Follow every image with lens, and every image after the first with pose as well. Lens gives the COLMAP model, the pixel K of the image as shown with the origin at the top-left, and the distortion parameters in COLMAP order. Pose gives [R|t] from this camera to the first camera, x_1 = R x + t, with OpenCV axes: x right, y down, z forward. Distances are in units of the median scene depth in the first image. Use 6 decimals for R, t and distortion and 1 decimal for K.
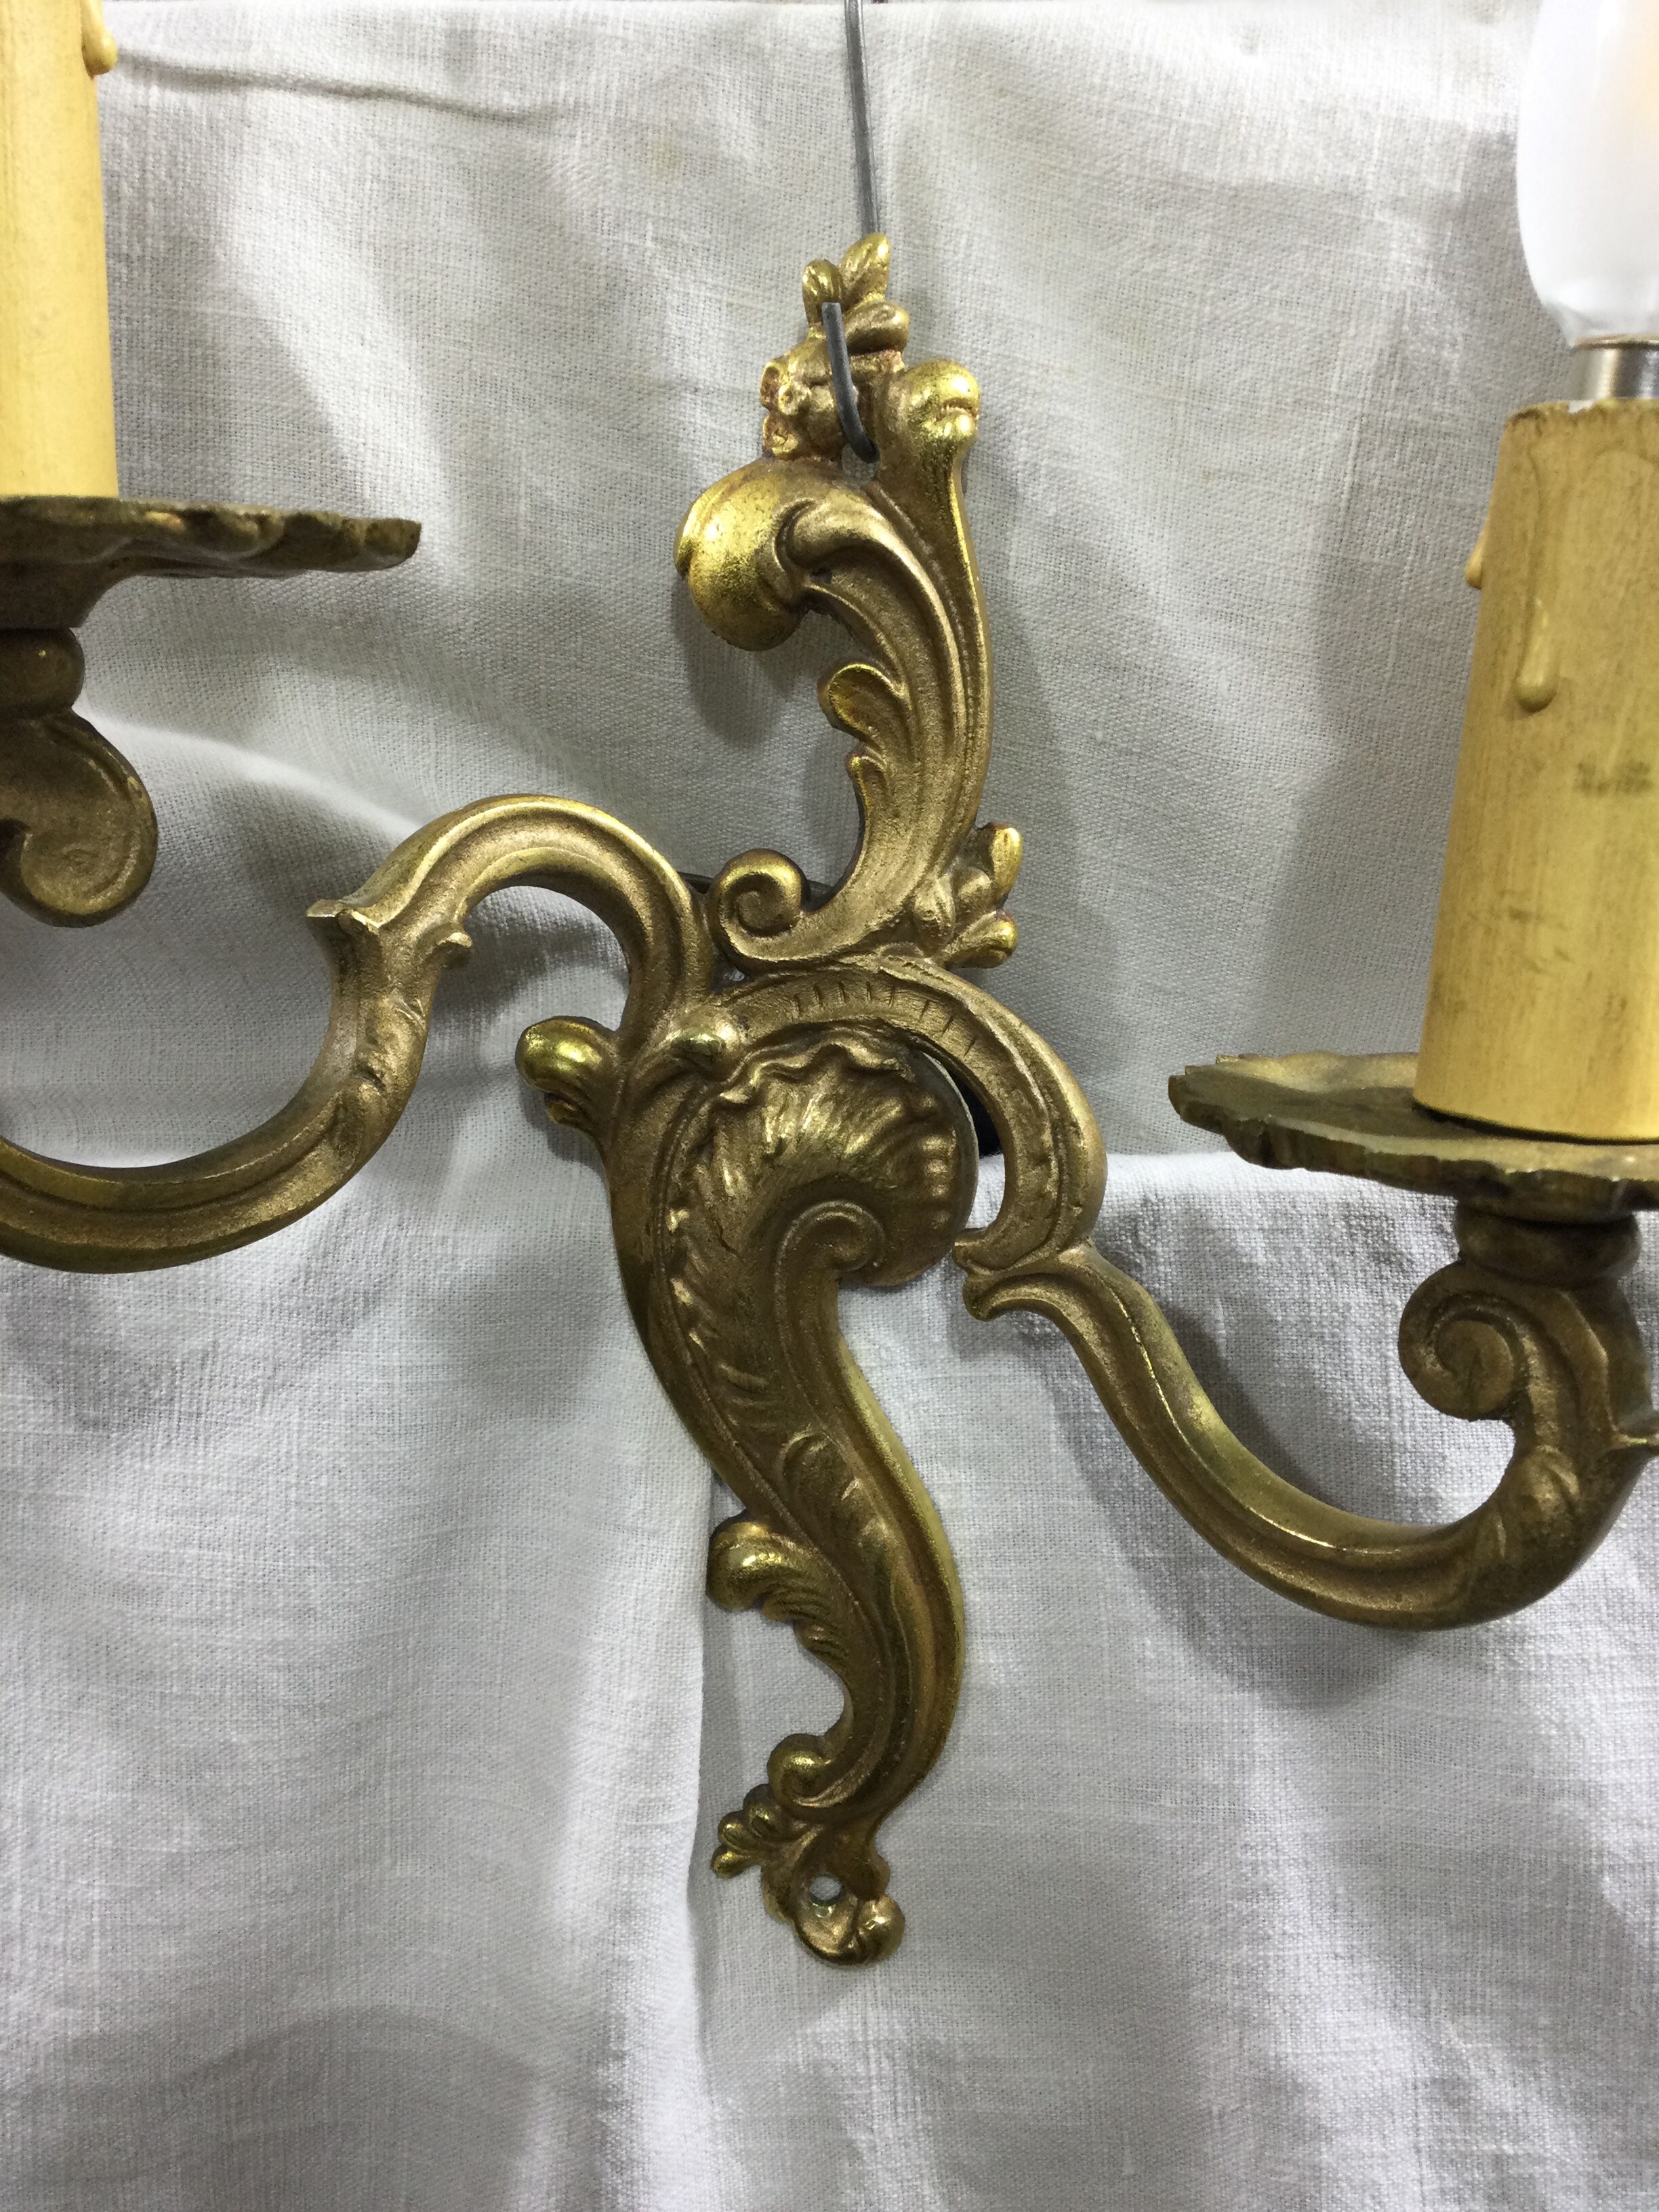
lens RADIAL K [[2052.2, 0, 826.9], [0, 2052.2, 1084.3], [0, 0, 1]] dist [0.020352, 0.000000]
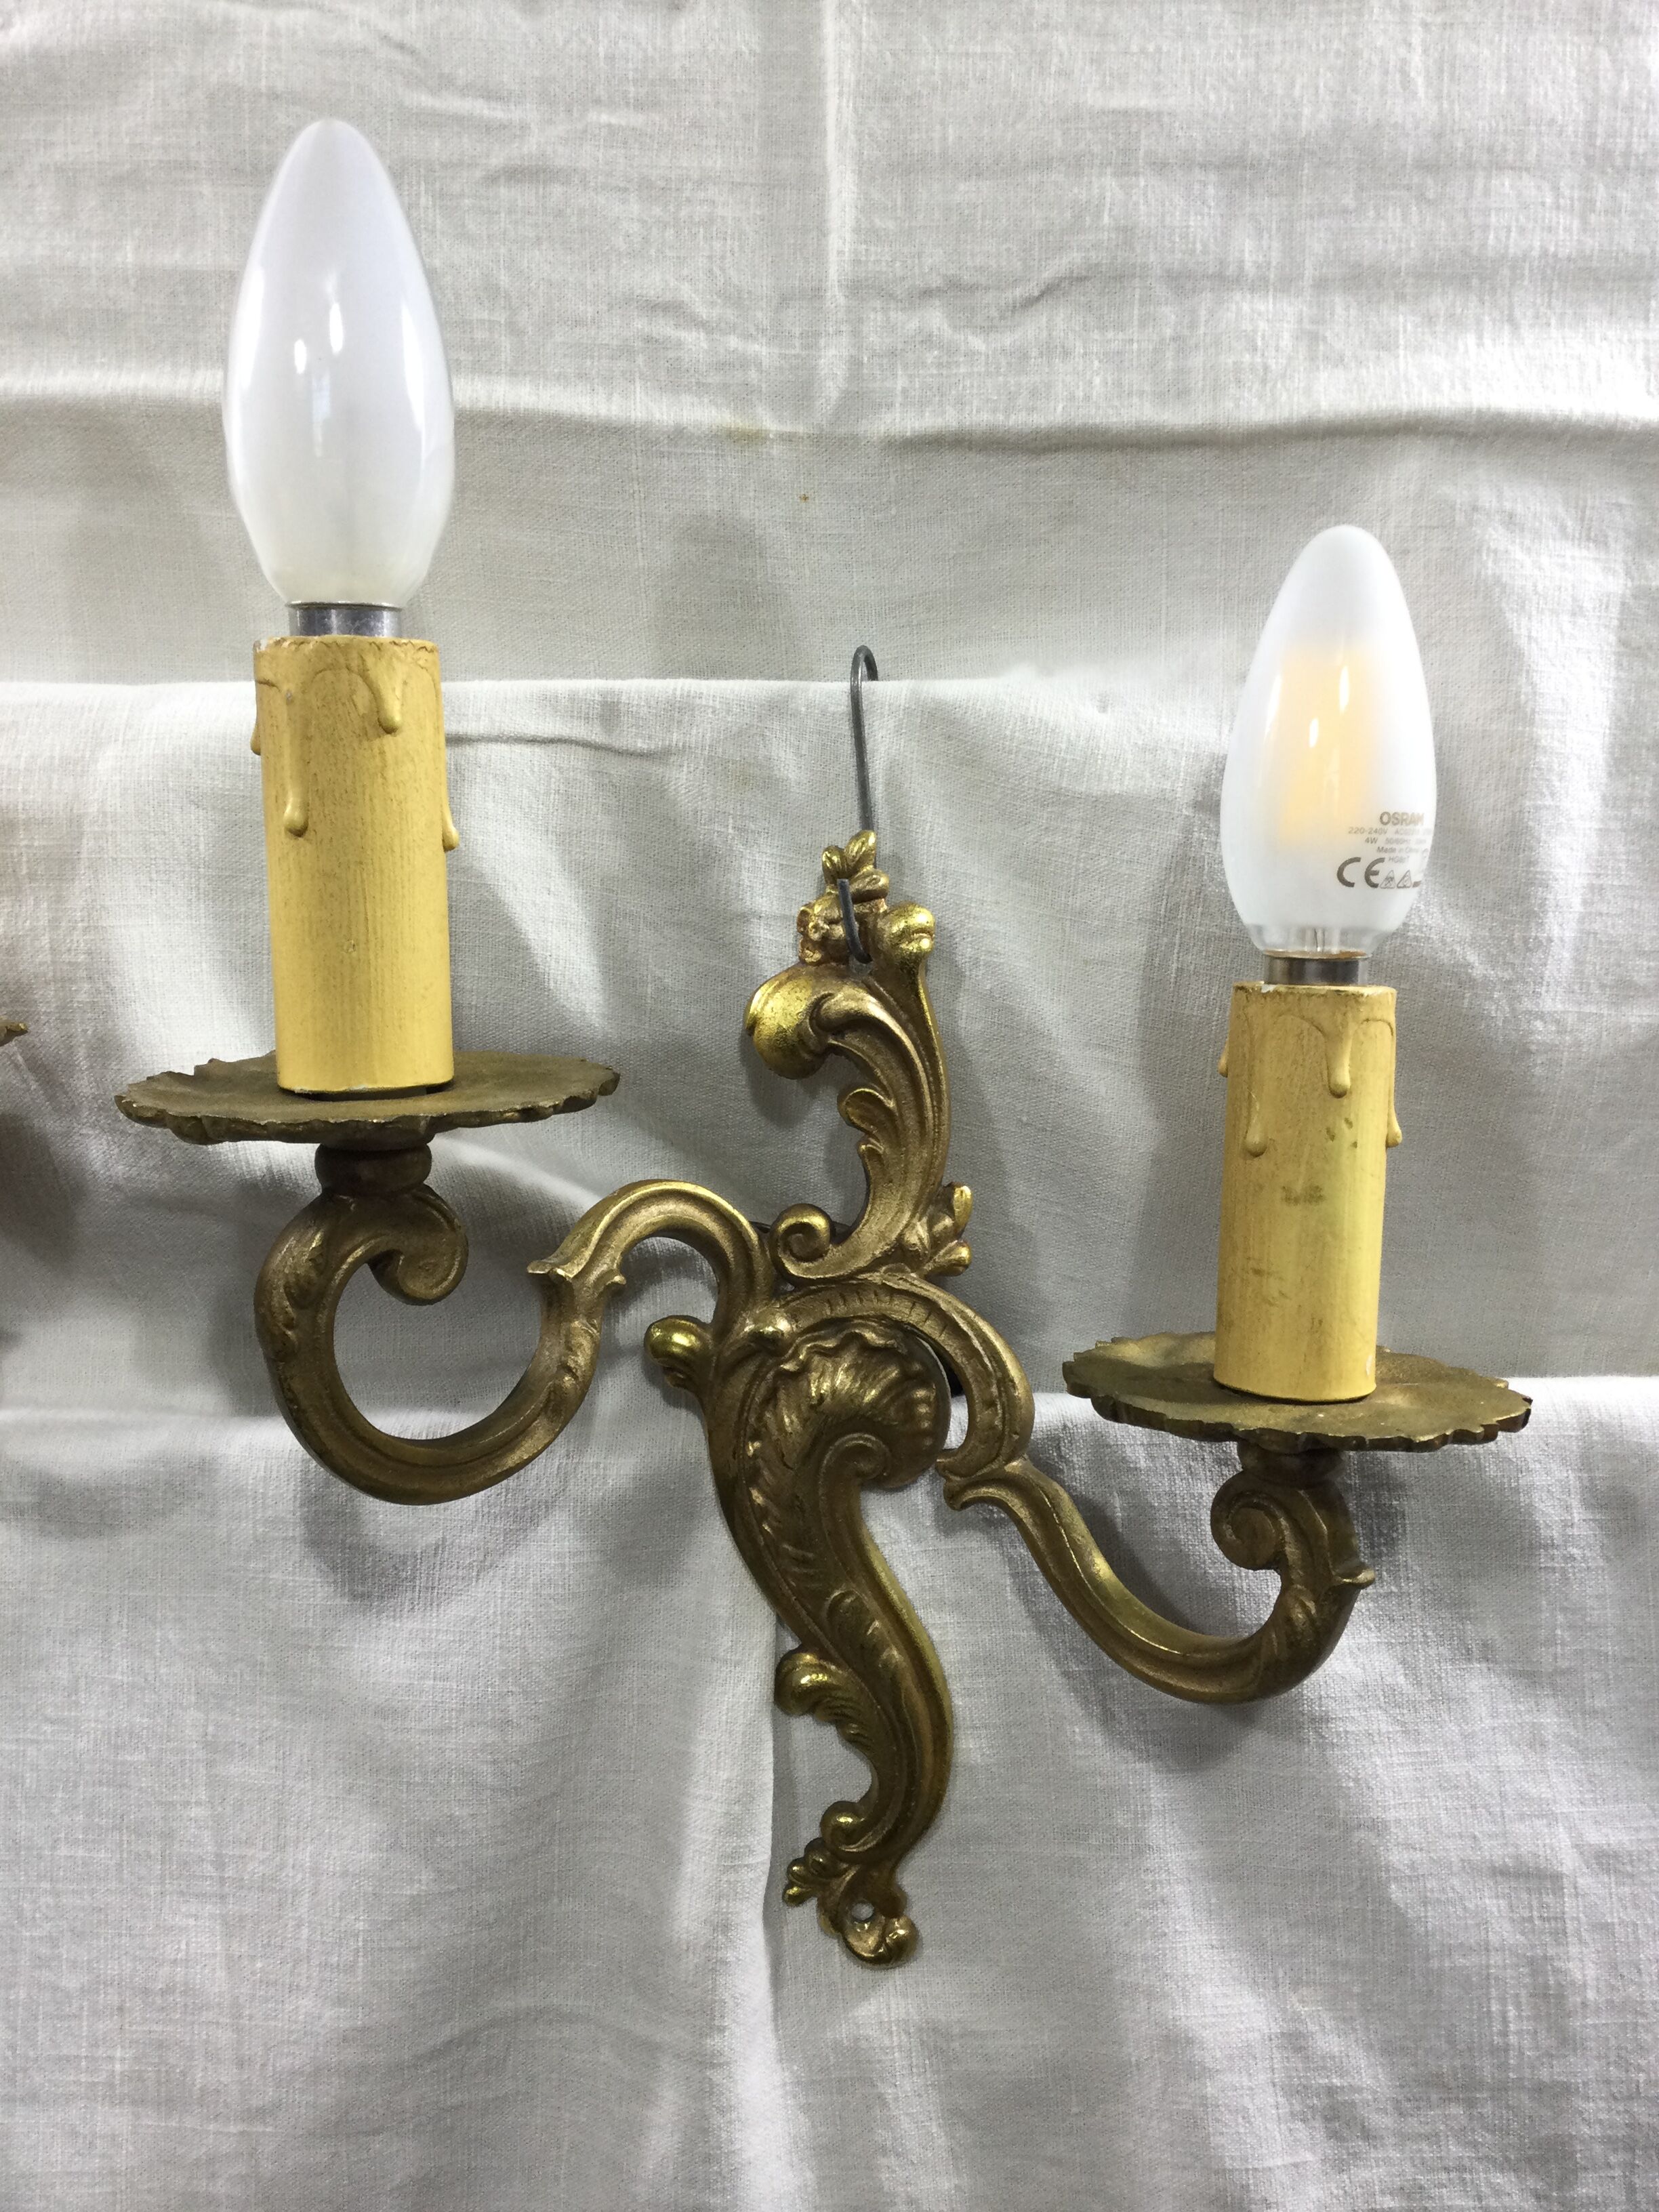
lens RADIAL K [[2052.2, 0, 855.4], [0, 2052.2, 1090.6], [0, 0, 1]] dist [0.020352, 0.000000]
pose [[0.999683, -0.021871, 0.012497, -0.010334], [0.022741, 0.996976, -0.074307, -0.080563], [-0.010834, 0.074568, 0.997157, -0.510075]]
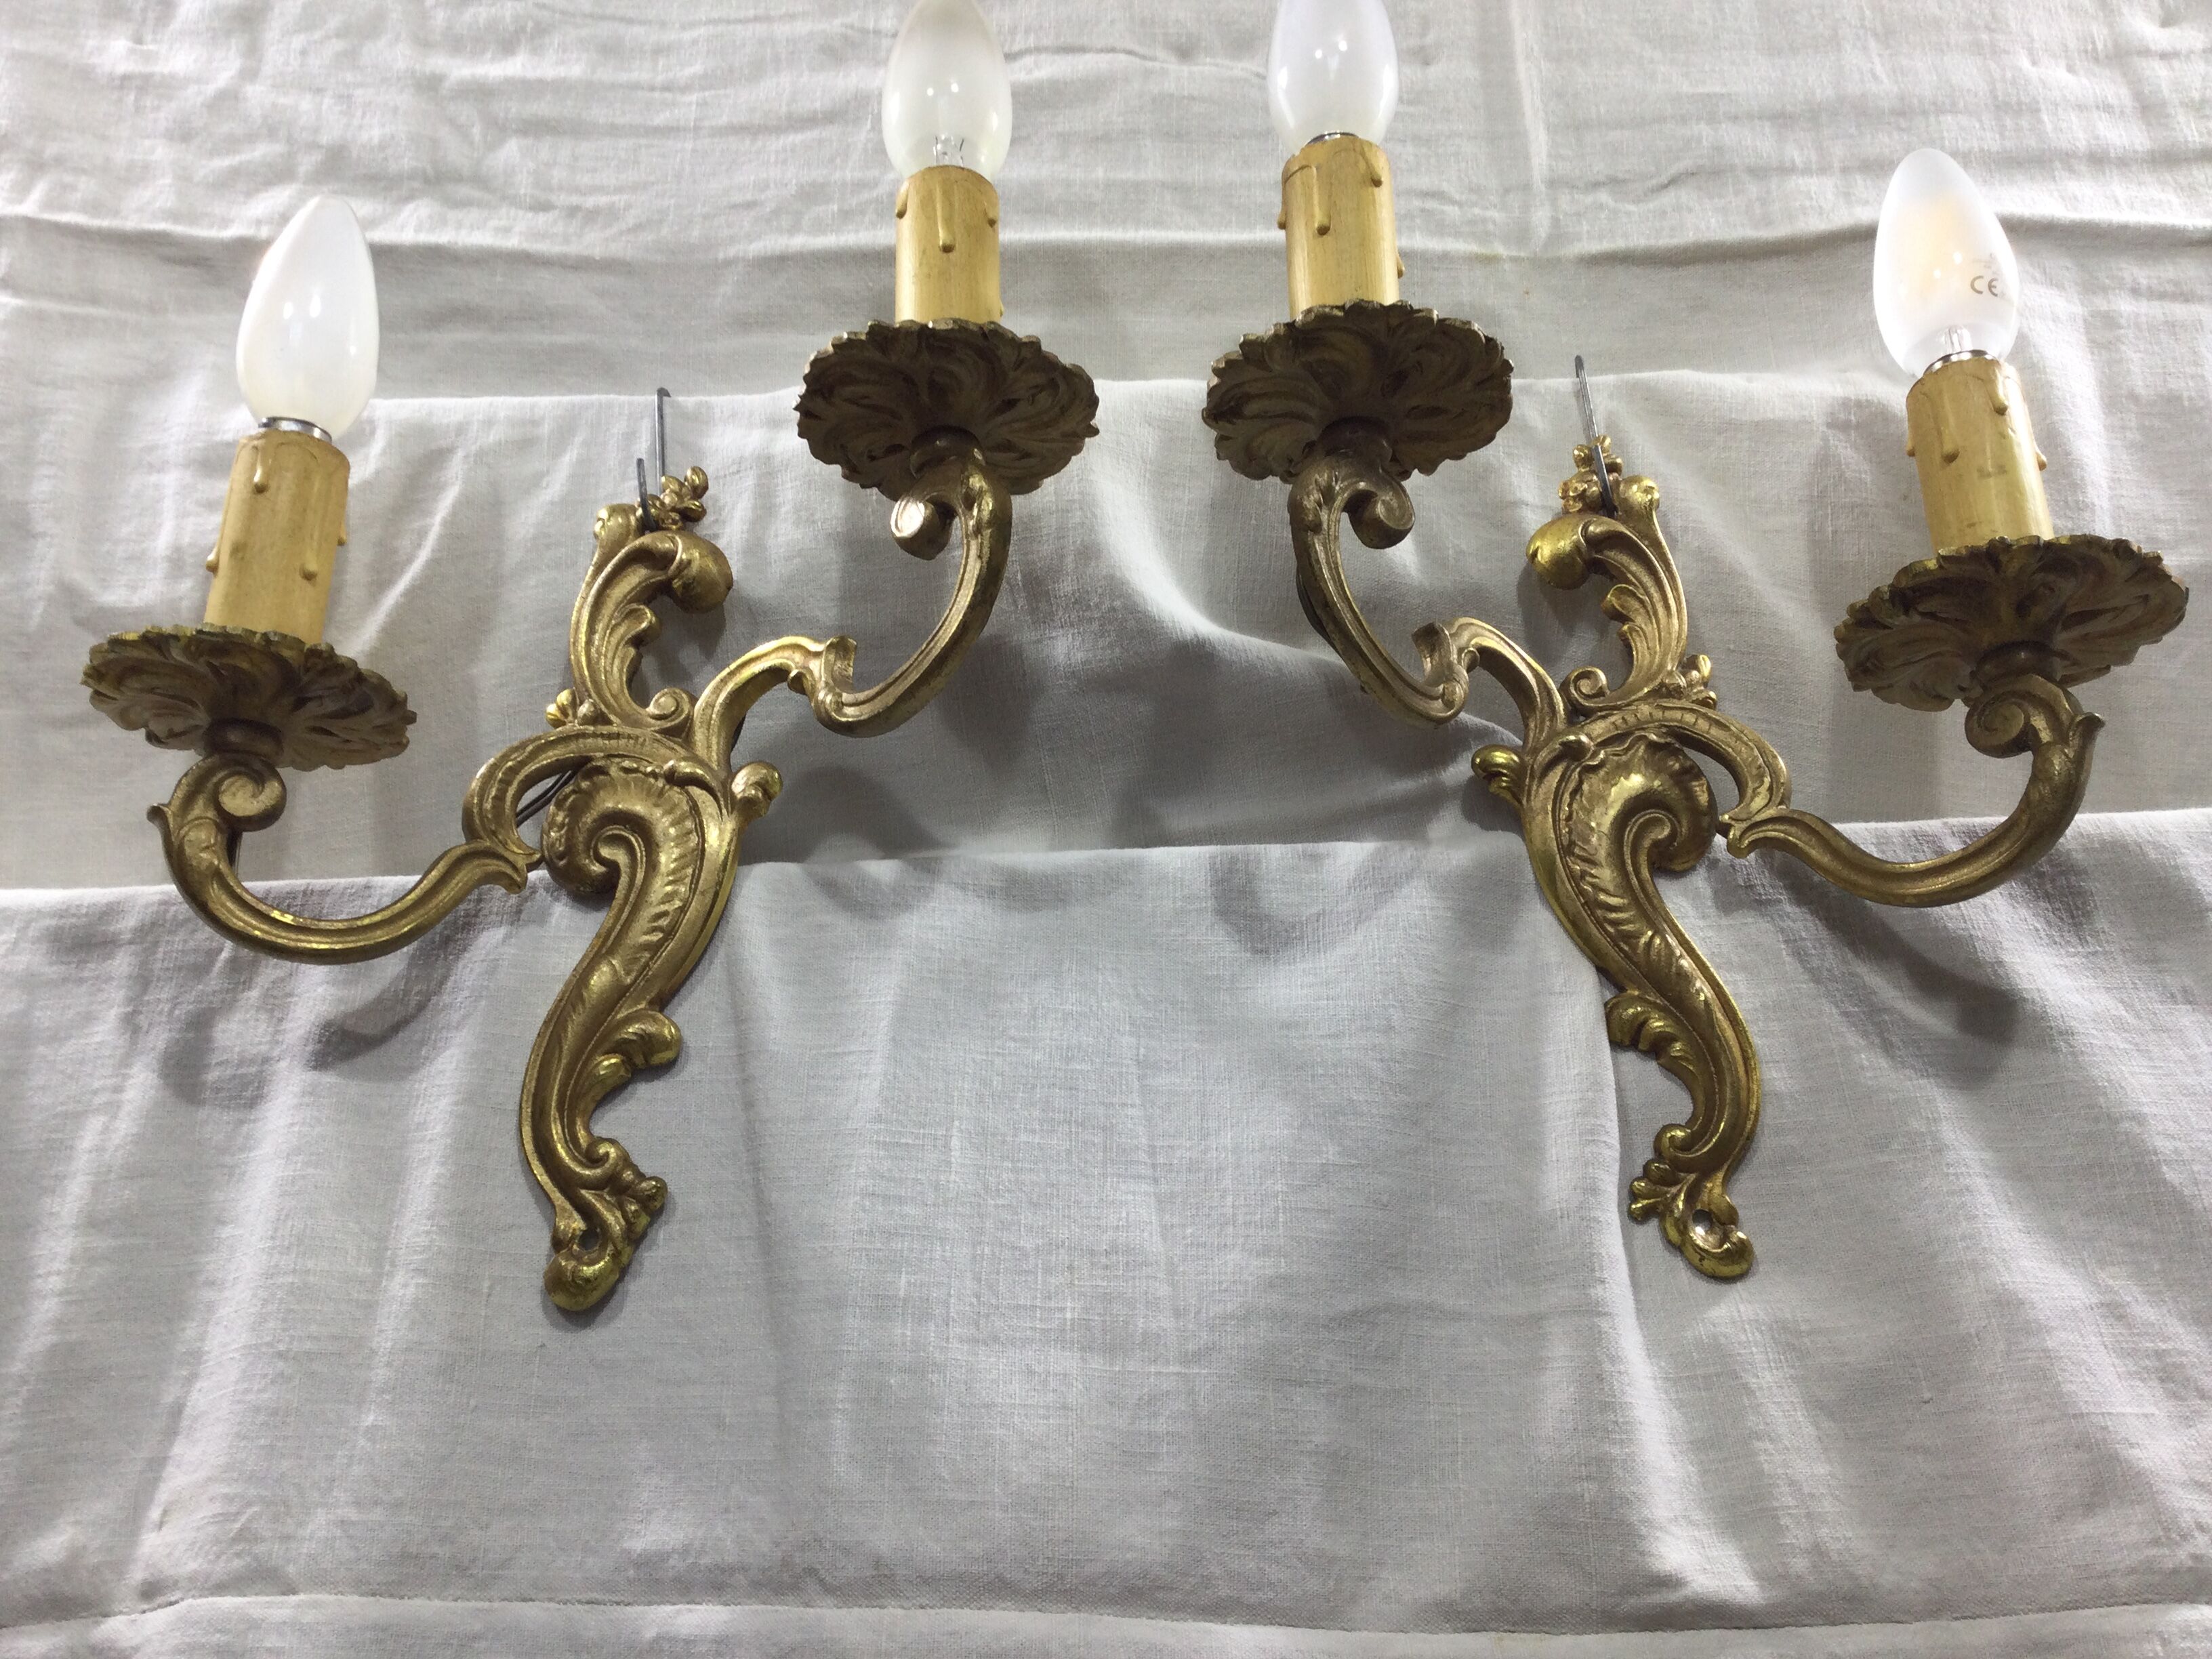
lens RADIAL K [[2052.2, 0, 1117.8], [0, 2052.2, 784.9], [0, 0, 1]] dist [0.020352, 0.000000]
pose [[0.999605, -0.022333, 0.017088, -0.515756], [0.028118, 0.801630, -0.597159, 1.145998], [-0.000362, 0.597404, 0.801941, -0.561298]]
